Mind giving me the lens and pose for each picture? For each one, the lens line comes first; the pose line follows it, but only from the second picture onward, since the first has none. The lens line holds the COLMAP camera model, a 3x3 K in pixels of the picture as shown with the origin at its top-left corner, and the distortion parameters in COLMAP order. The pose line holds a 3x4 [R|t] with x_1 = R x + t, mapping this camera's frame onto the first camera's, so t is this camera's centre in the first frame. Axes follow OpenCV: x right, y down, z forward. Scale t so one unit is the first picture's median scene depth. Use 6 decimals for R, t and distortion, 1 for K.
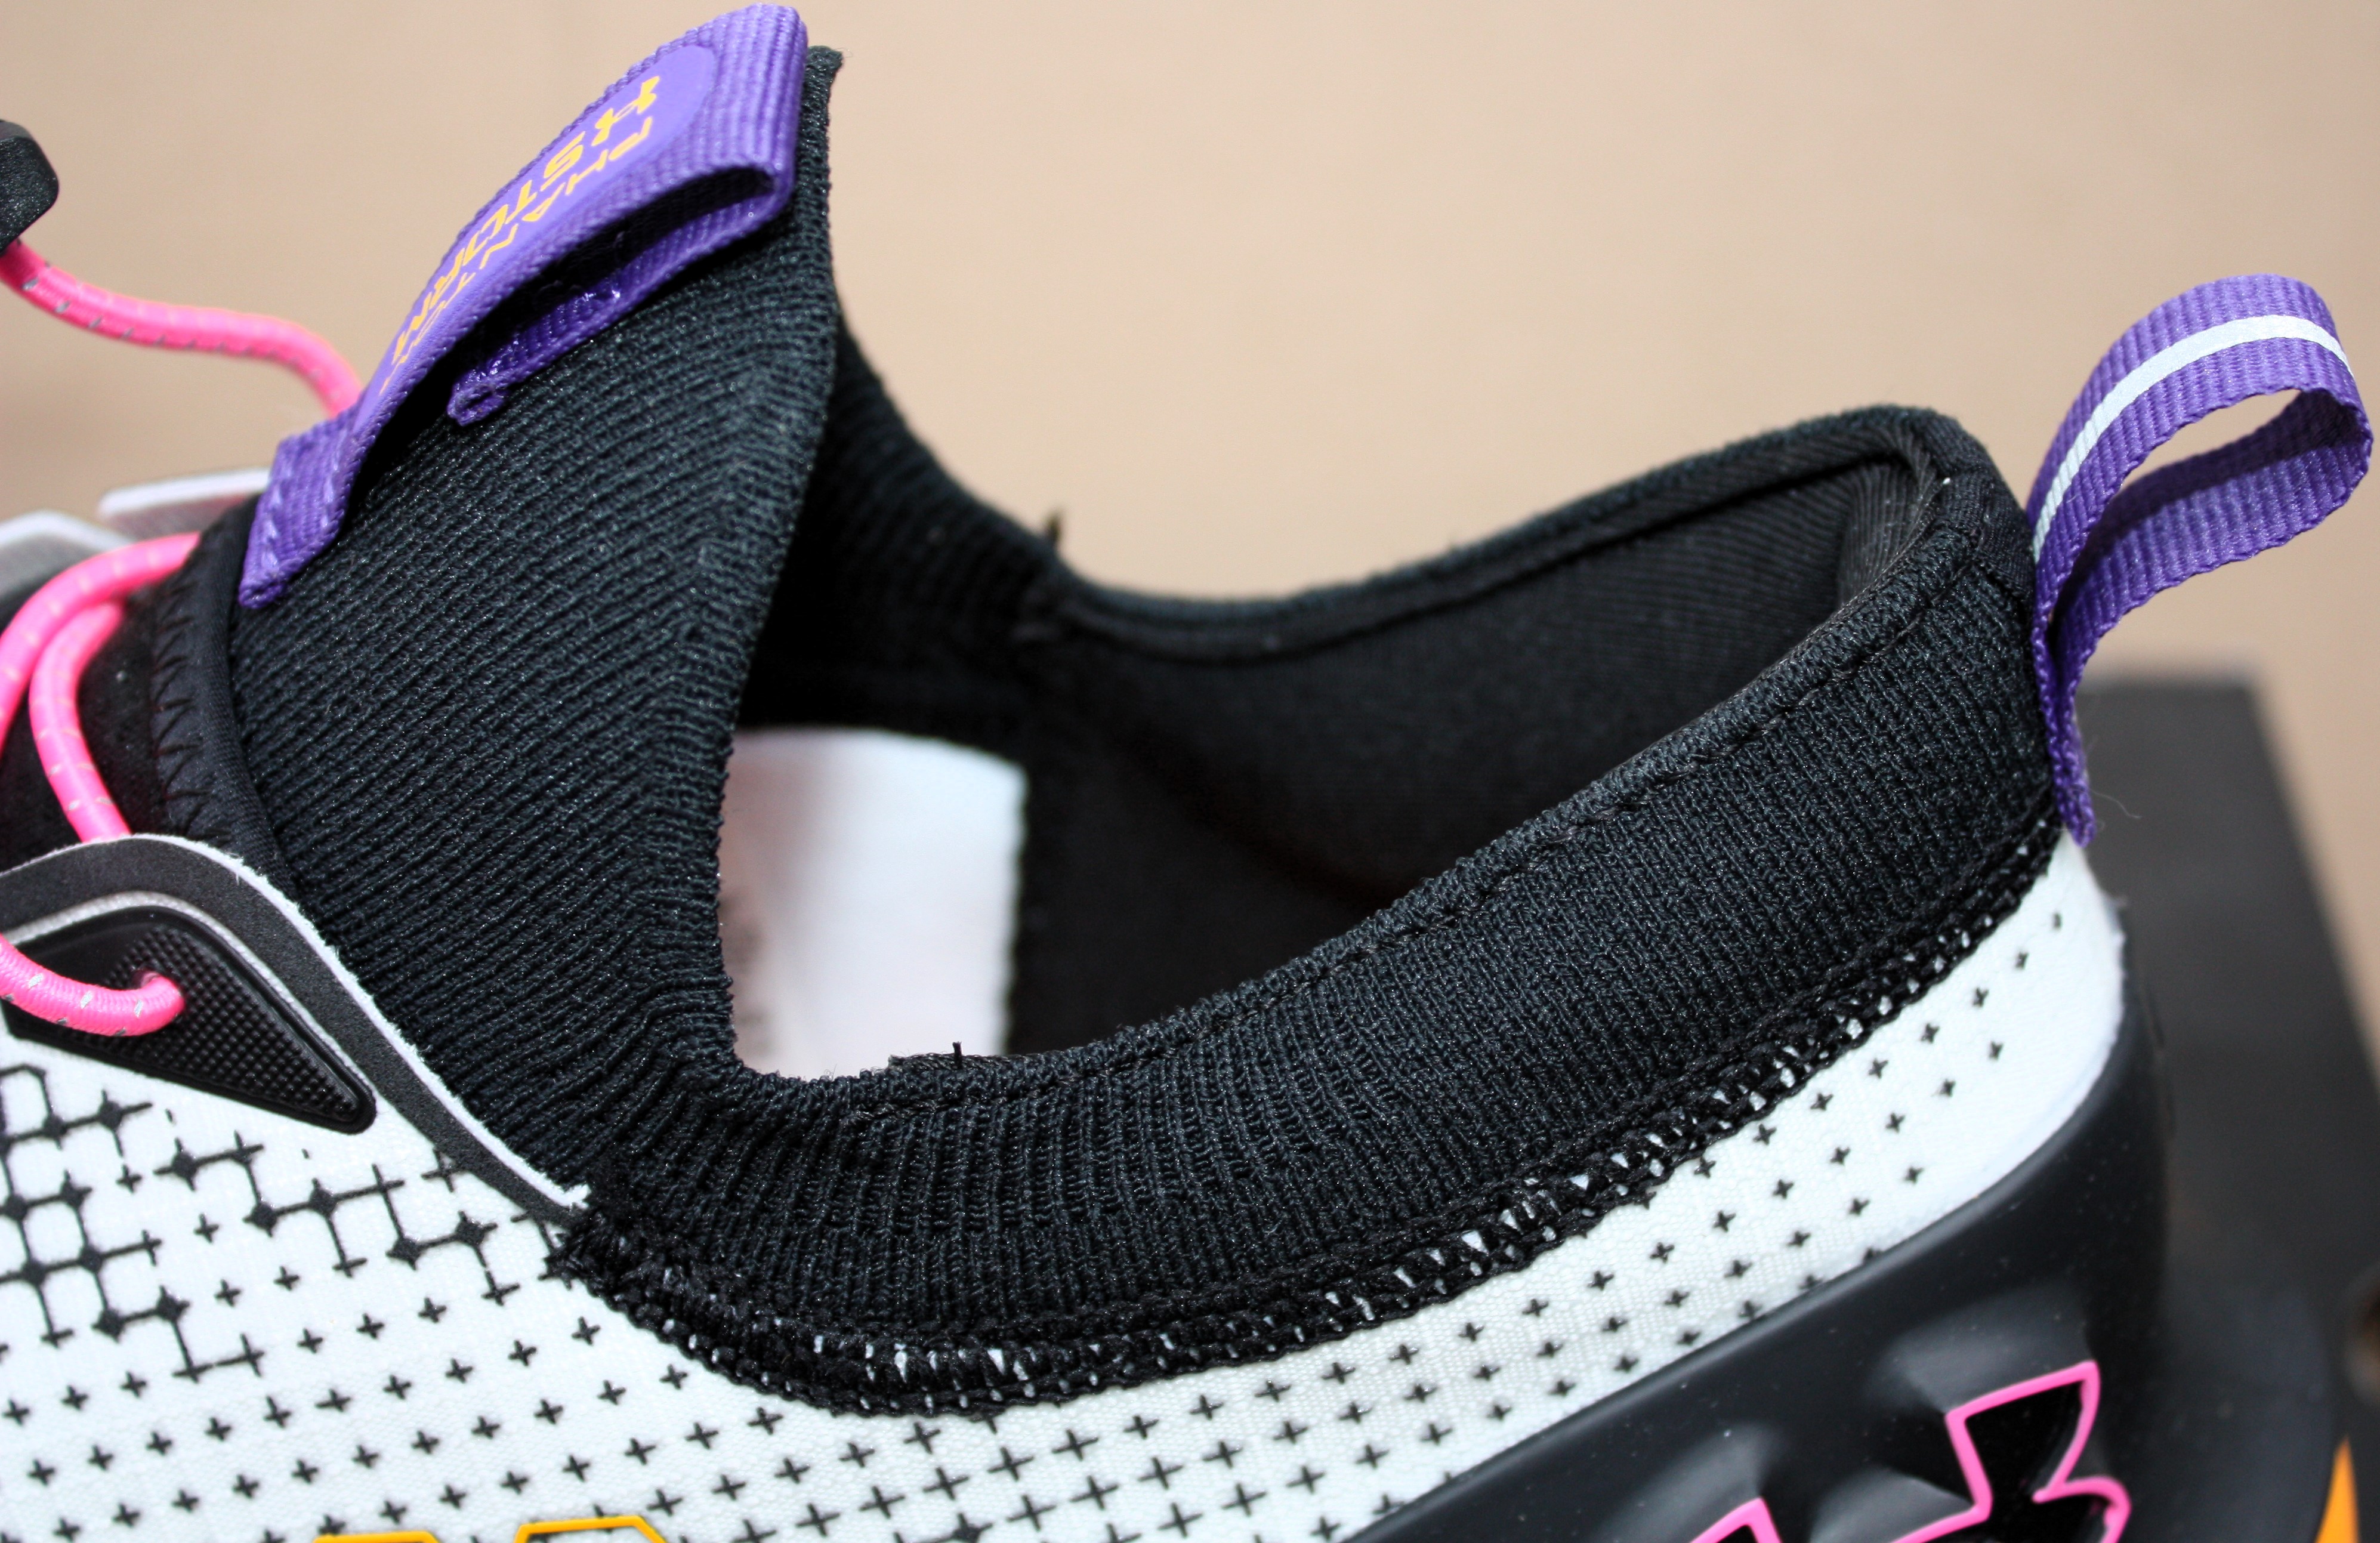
lens RADIAL K [[3725.2, 0, 1188.9], [0, 3725.2, 765.2], [0, 0, 1]] dist [-0.052818, 0.000000]
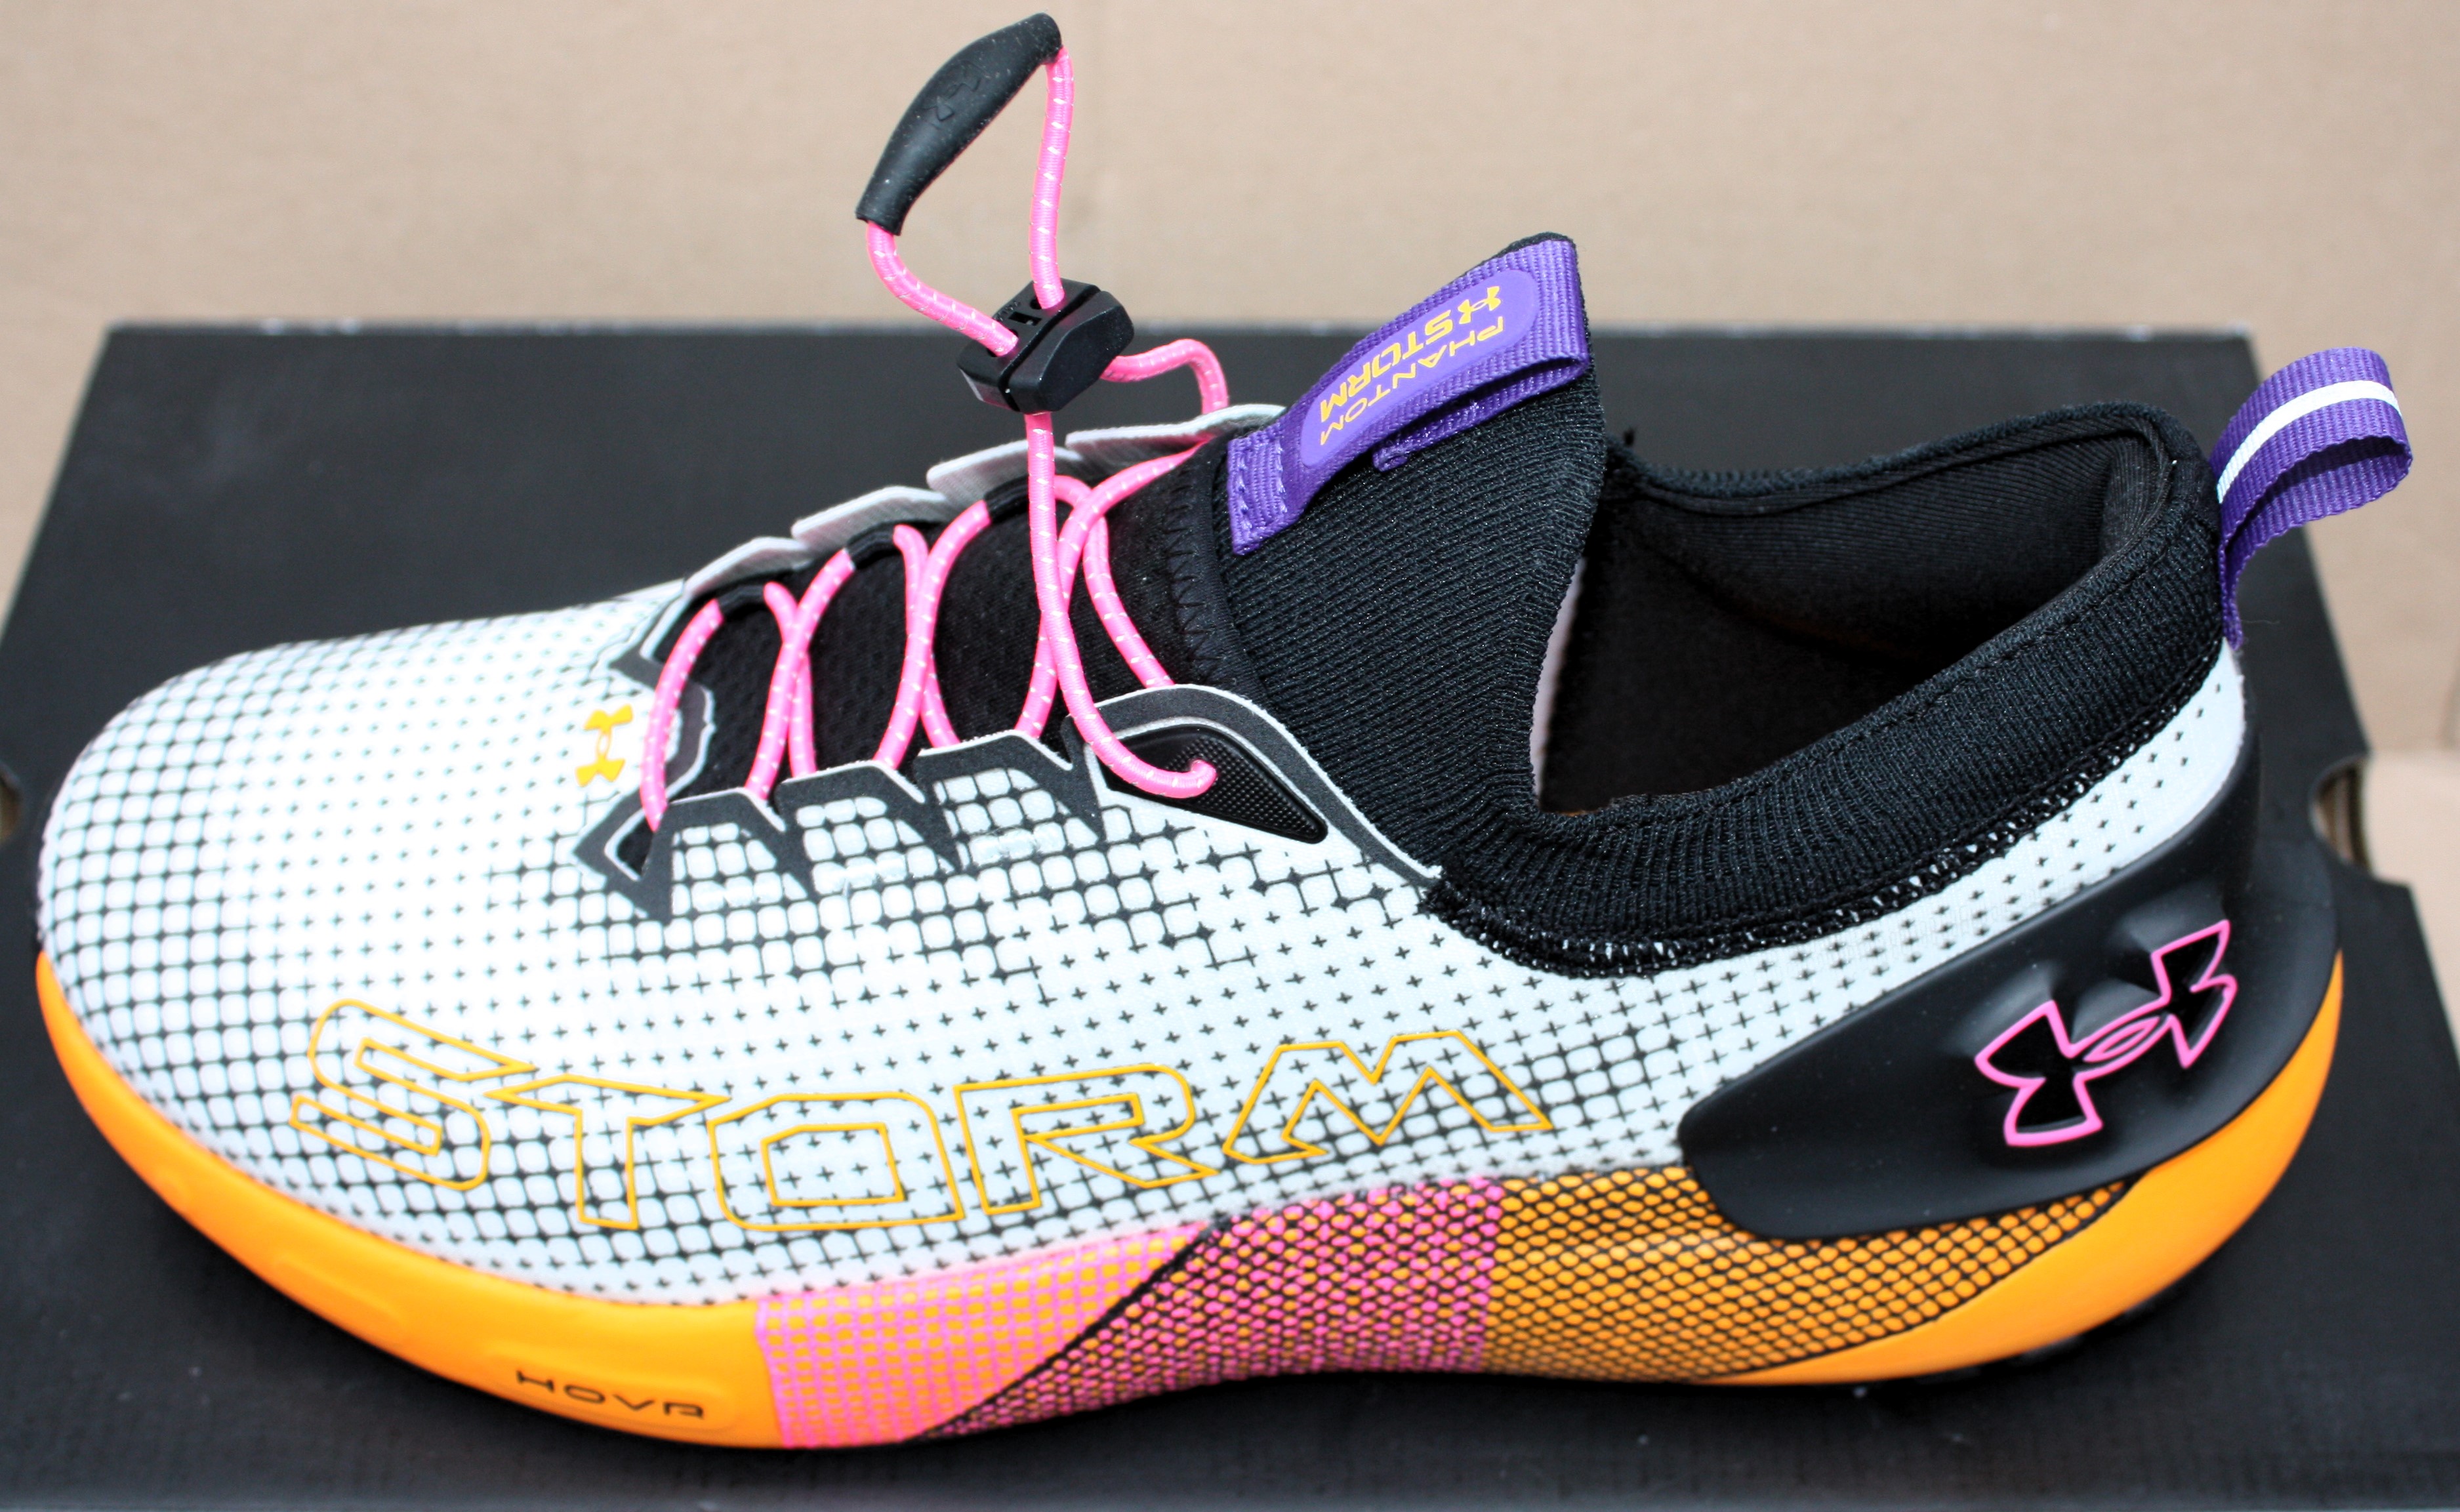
lens RADIAL K [[3142.6, 0, 1286.3], [0, 3142.6, 739.2], [0, 0, 1]] dist [-0.092000, 0.000000]
pose [[0.999060, -0.028352, 0.032785, -0.287714], [0.020336, 0.974582, 0.223108, -0.298185], [-0.038277, -0.222232, 0.974242, -0.503511]]
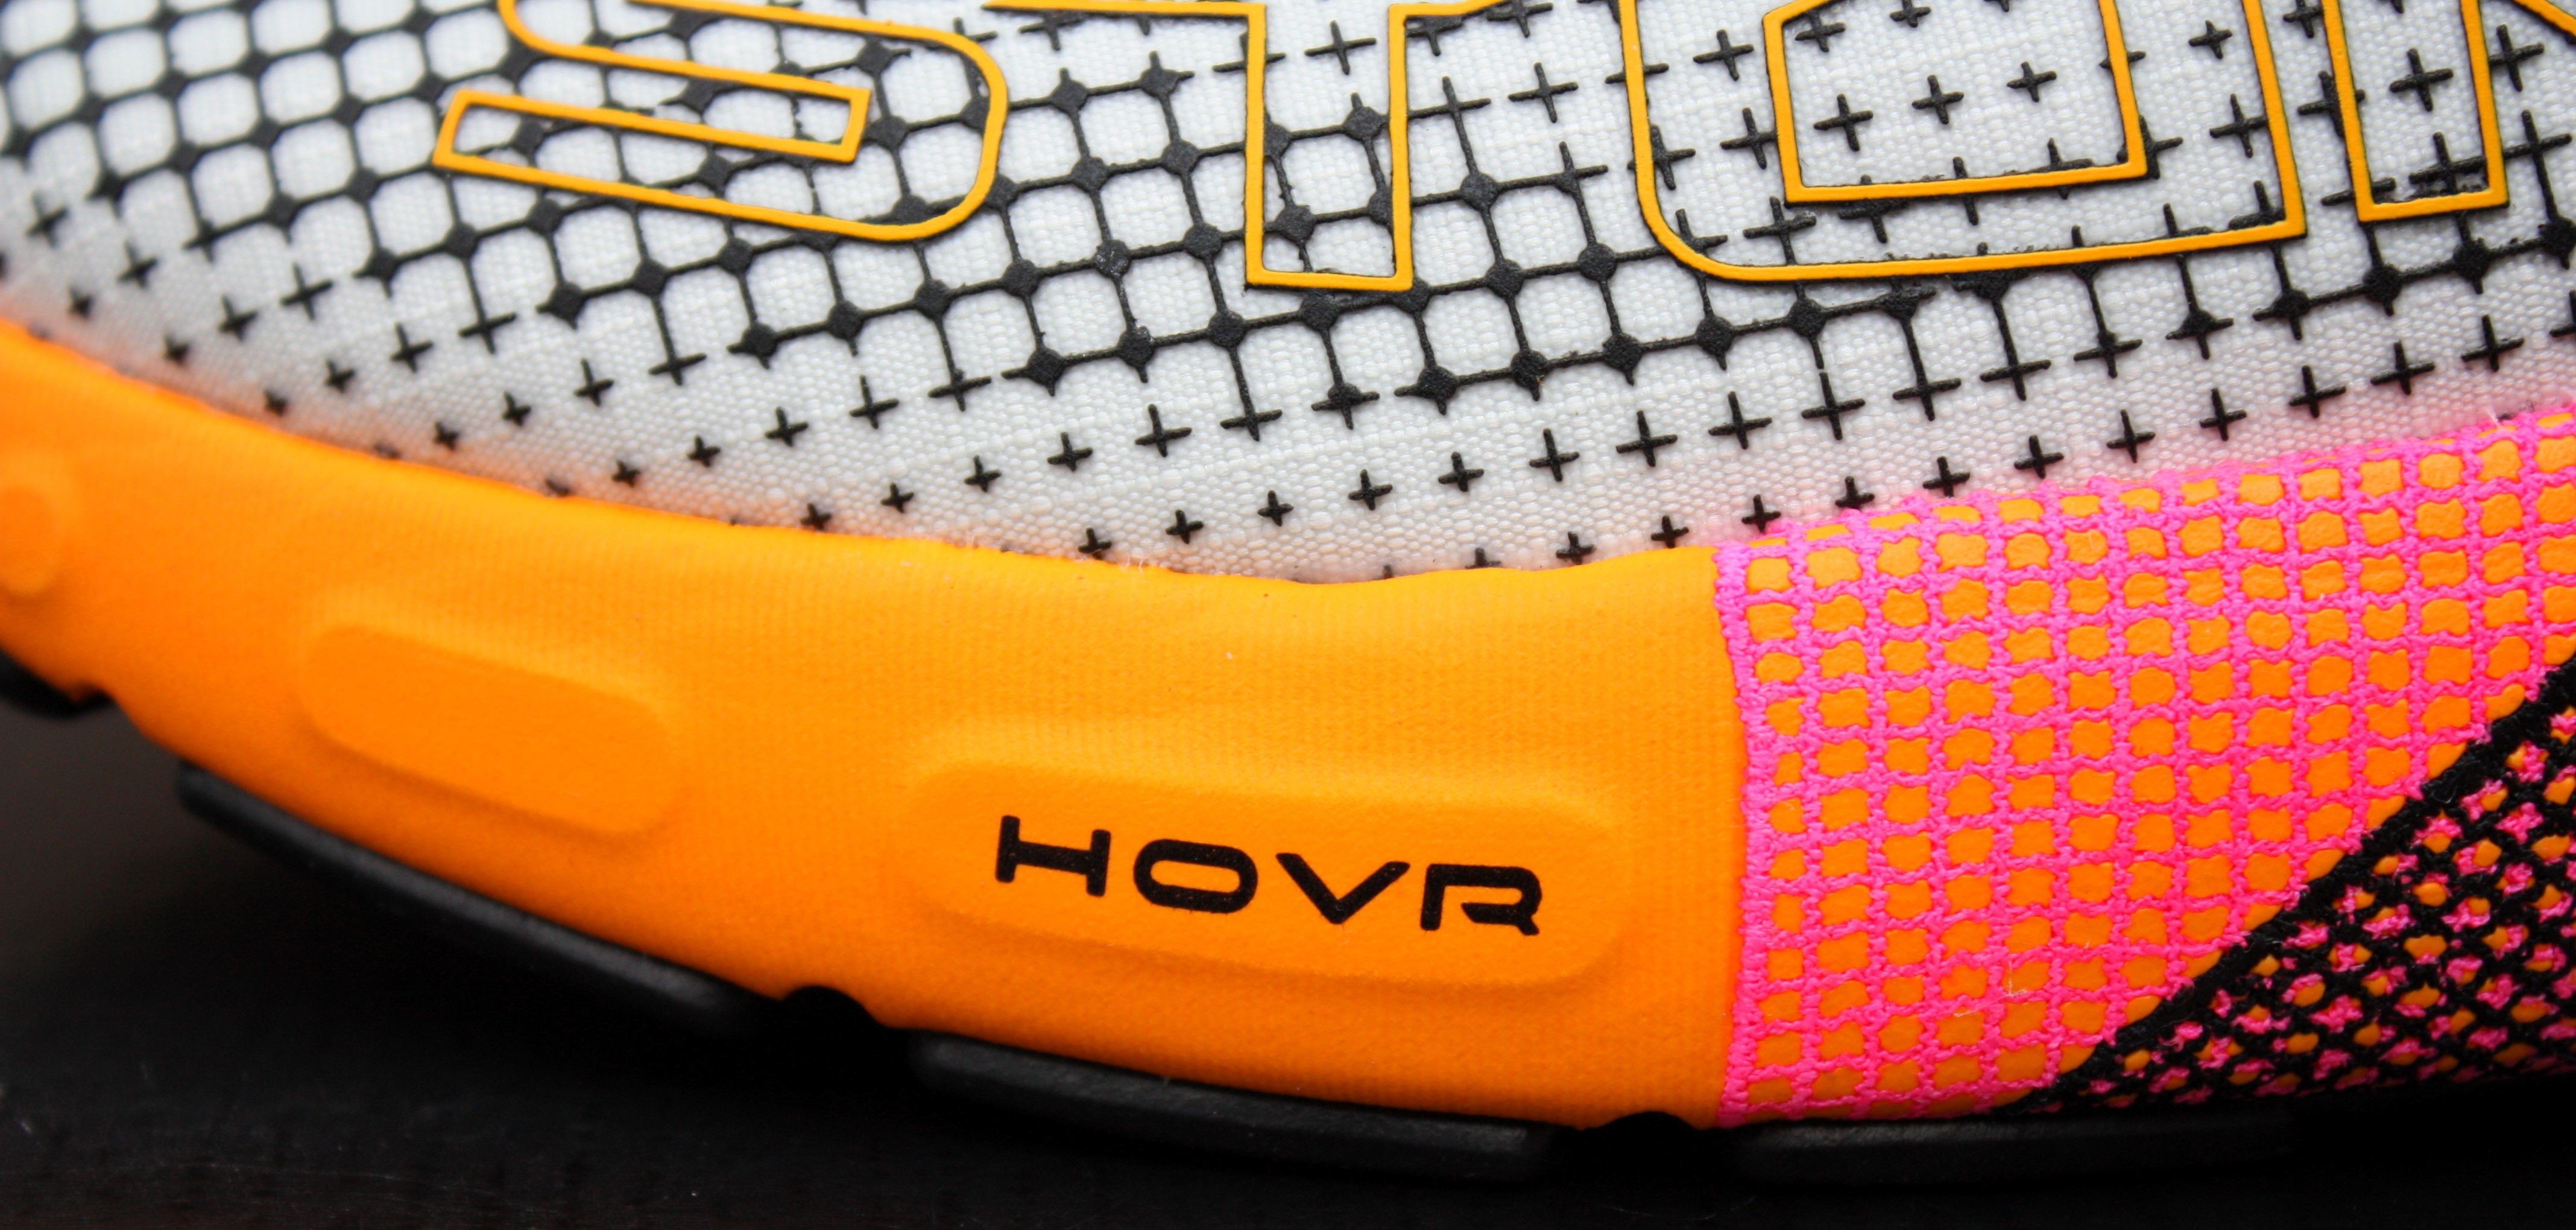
lens RADIAL K [[5340.5, 0, 1240.3], [0, 5340.5, 817.5], [0, 0, 1]] dist [0.035127, 0.000000]
pose [[0.996658, -0.002054, 0.081661, -0.709926], [0.023488, 0.964671, -0.262408, 0.705872], [-0.078237, 0.263449, 0.961496, 0.095642]]
